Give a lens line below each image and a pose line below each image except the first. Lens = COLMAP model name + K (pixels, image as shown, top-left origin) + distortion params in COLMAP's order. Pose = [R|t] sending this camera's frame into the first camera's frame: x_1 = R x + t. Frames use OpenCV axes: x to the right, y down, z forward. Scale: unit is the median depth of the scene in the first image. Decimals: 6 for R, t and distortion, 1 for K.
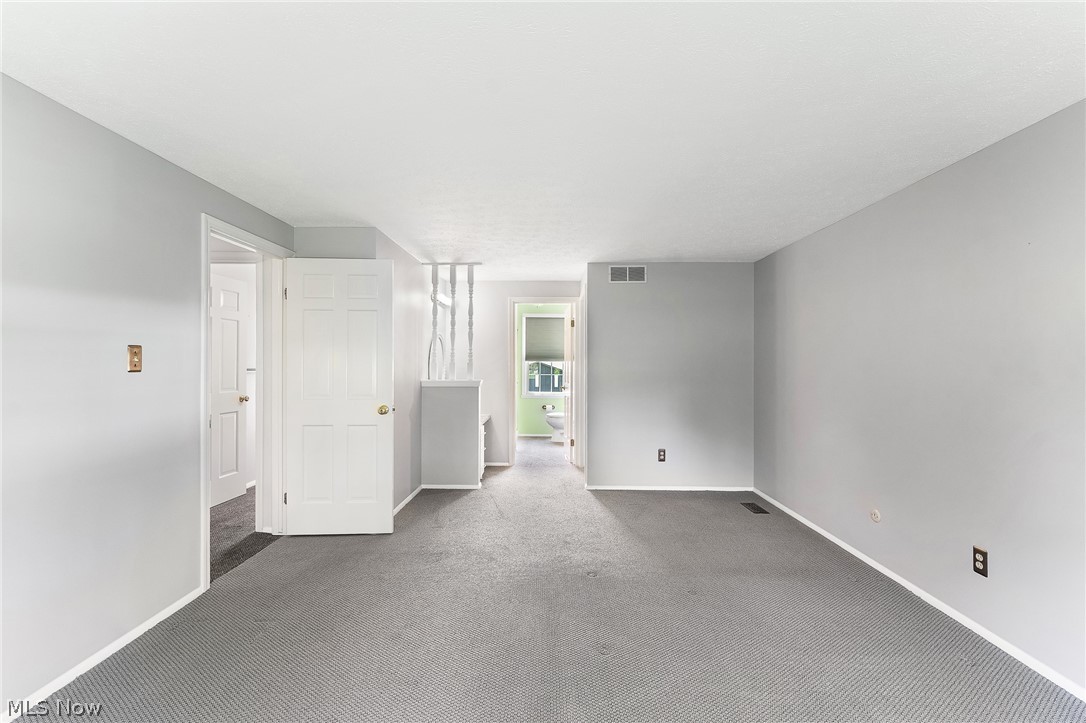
lens RADIAL K [[434.9, 0, 544.9], [0, 434.9, 365.6], [0, 0, 1]] dist [-0.003765, -0.000030]
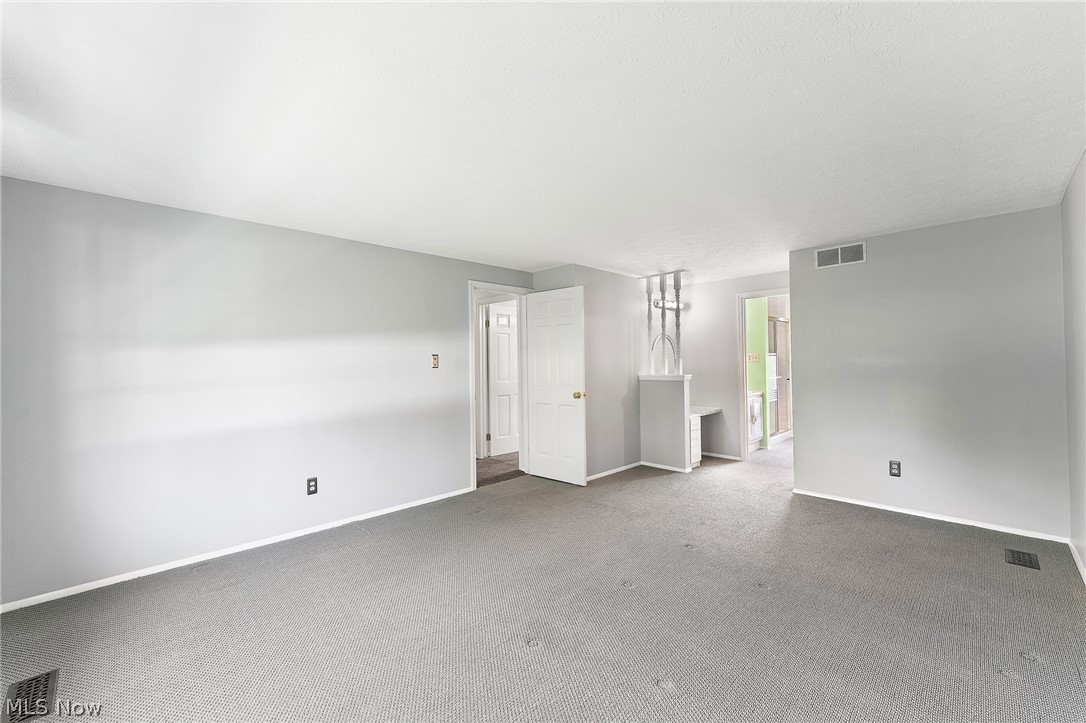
lens RADIAL K [[434.9, 0, 556.6], [0, 434.9, 357.6], [0, 0, 1]] dist [-0.003765, -0.000030]
pose [[0.722388, -0.018759, -0.691233, 0.385573], [0.011589, 0.999820, -0.015022, 0.002214], [0.691390, 0.002841, 0.722476, -0.031582]]
